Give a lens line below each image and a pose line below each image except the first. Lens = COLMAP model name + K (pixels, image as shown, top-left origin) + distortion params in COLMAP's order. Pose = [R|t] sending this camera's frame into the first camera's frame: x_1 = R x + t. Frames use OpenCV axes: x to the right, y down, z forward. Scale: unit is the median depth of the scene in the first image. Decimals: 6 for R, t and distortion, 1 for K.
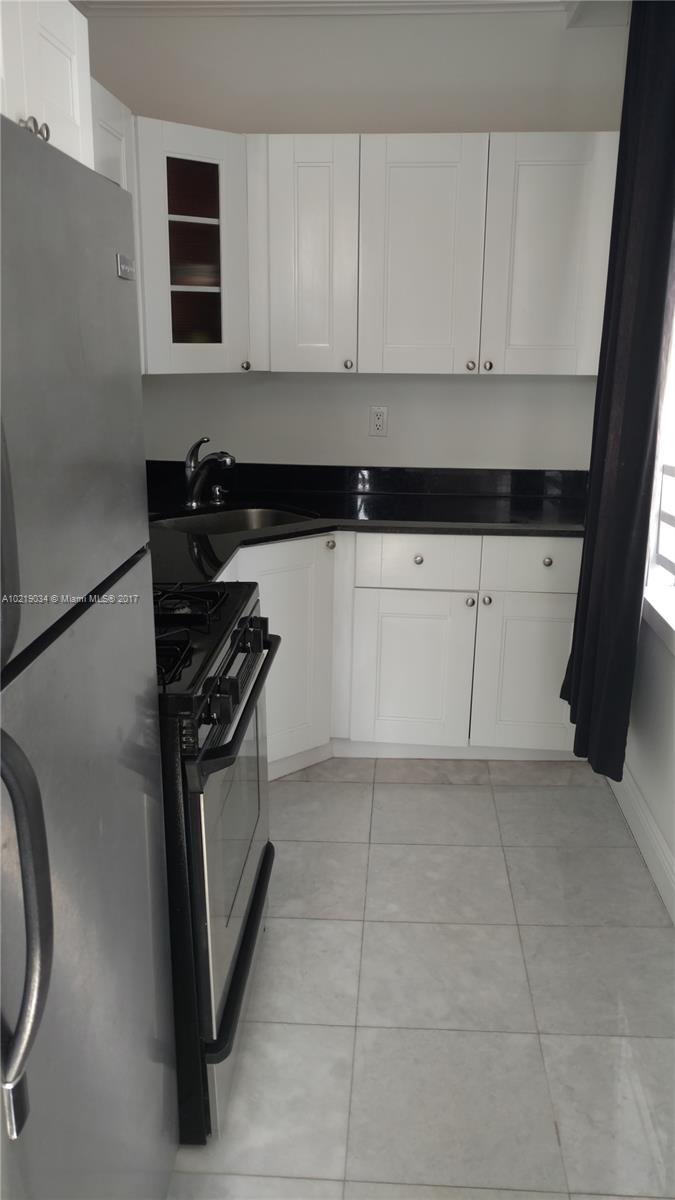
lens RADIAL K [[929.4, 0, 337.5], [0, 929.4, 600.0], [0, 0, 1]] dist [-0.028715, 0.056877]
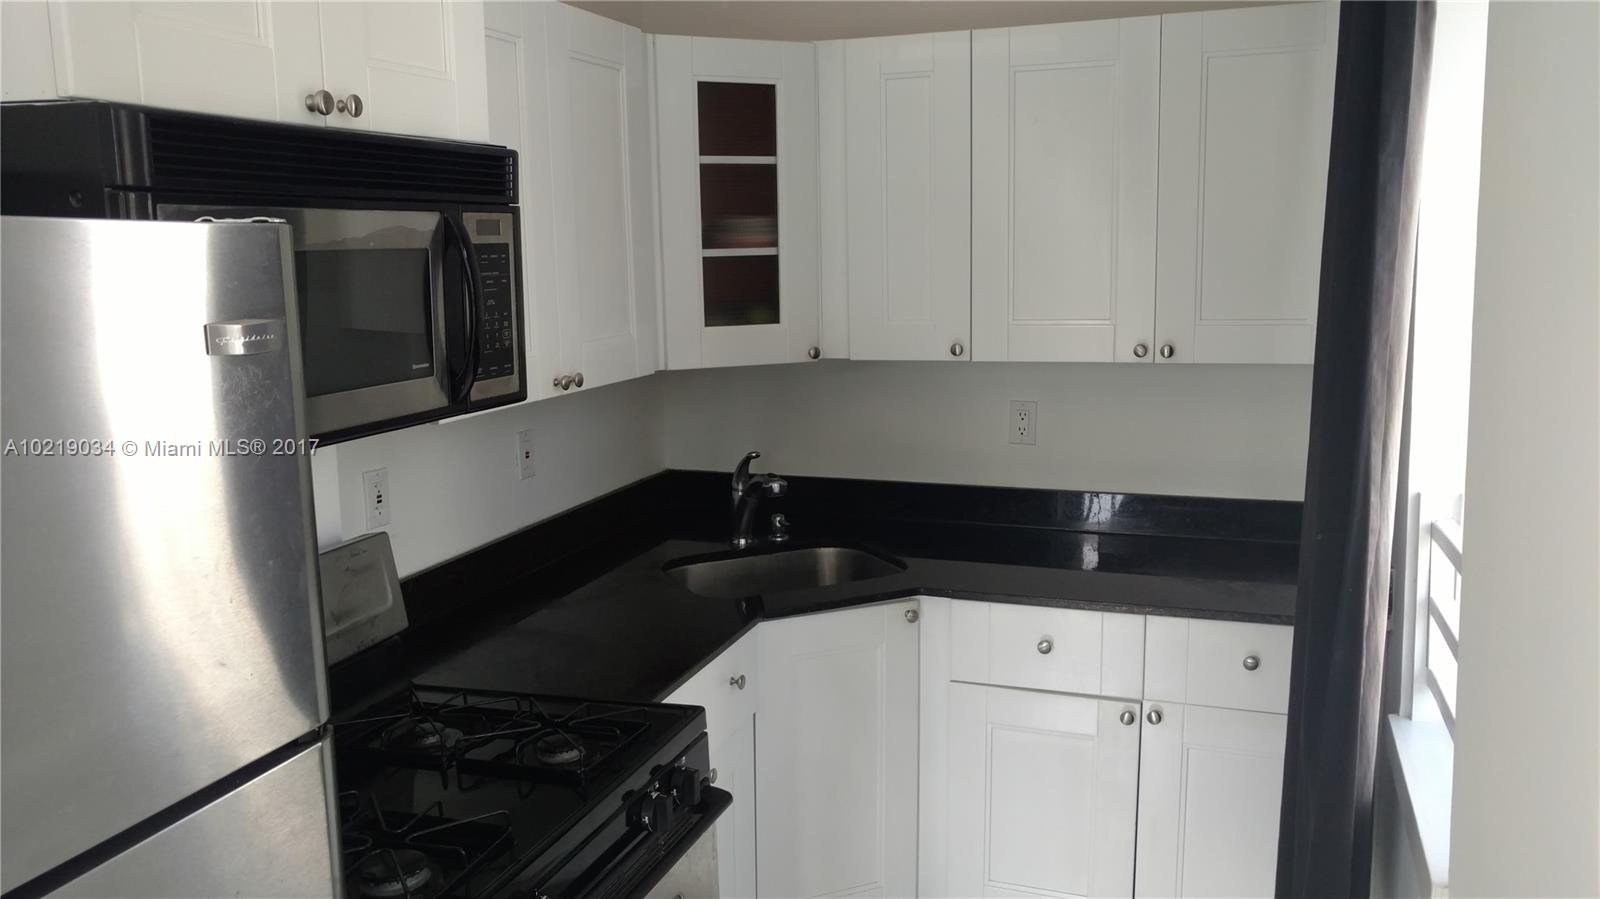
lens RADIAL K [[1228.7, 0, 800.0], [0, 1228.7, 449.5], [0, 0, 1]] dist [0.148624, -0.657704]
pose [[0.961529, 0.016294, -0.274220, 0.156624], [-0.047674, 0.992990, -0.108161, -0.077695], [0.270535, 0.117073, 0.955565, 0.103584]]
